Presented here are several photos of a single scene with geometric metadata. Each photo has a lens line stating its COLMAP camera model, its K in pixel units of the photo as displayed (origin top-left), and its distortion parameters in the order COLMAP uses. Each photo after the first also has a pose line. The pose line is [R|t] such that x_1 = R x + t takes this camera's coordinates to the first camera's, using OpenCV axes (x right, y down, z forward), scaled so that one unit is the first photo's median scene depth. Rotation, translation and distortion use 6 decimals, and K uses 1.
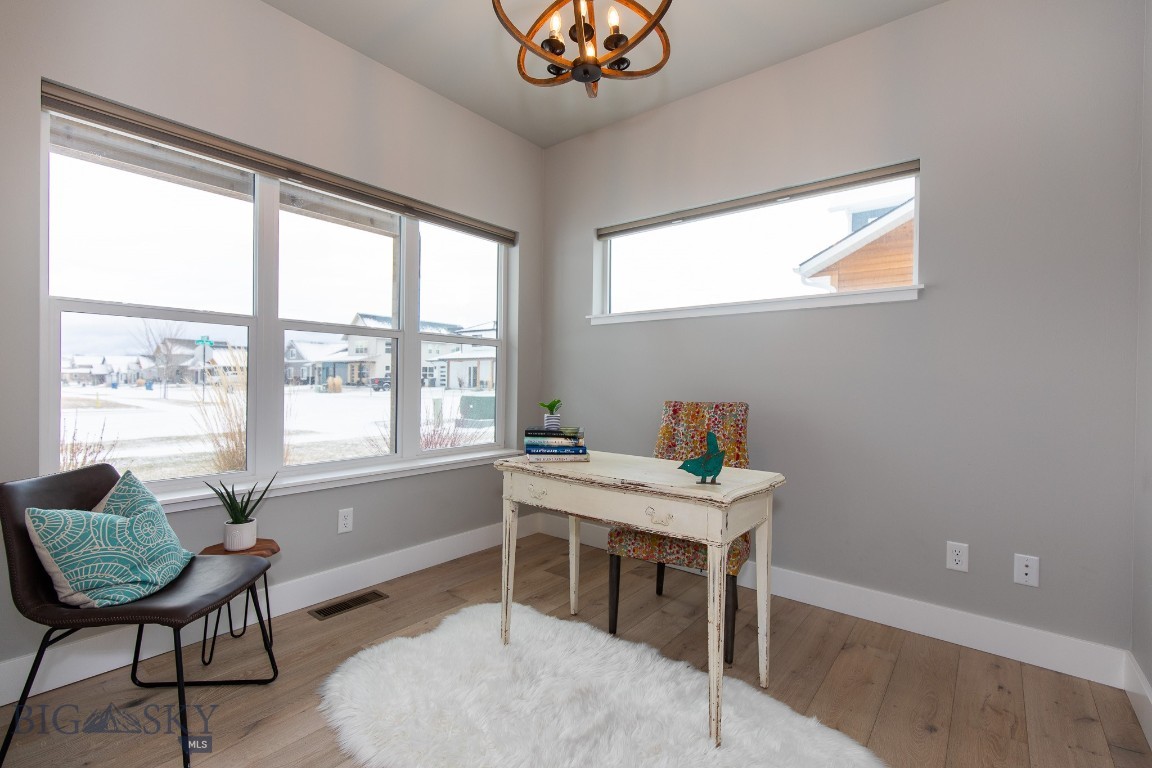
lens RADIAL K [[518.4, 0, 574.2], [0, 518.4, 384.1], [0, 0, 1]] dist [0.007468, -0.000139]
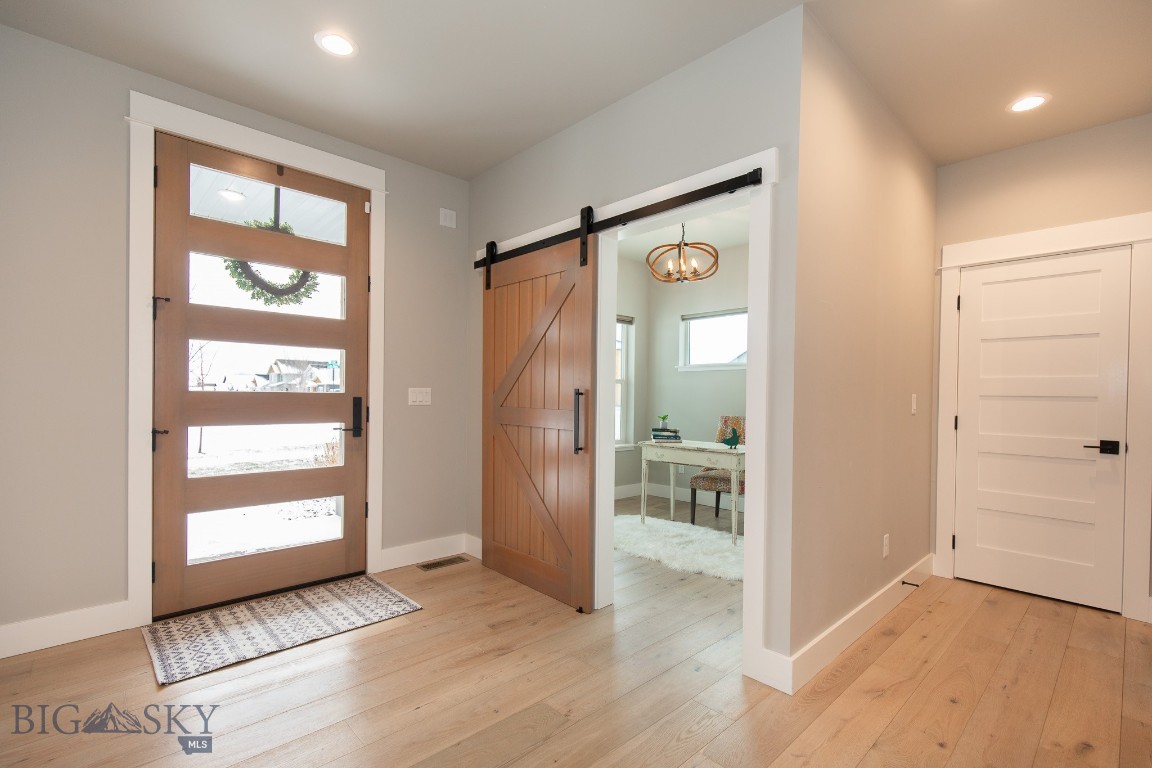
lens RADIAL K [[520.1, 0, 577.4], [0, 520.1, 387.9], [0, 0, 1]] dist [0.007694, -0.000014]
pose [[0.991518, -0.000598, -0.129972, -0.100754], [-0.002666, 0.999686, -0.024935, -0.022432], [0.129946, 0.025070, 0.991204, -1.014320]]
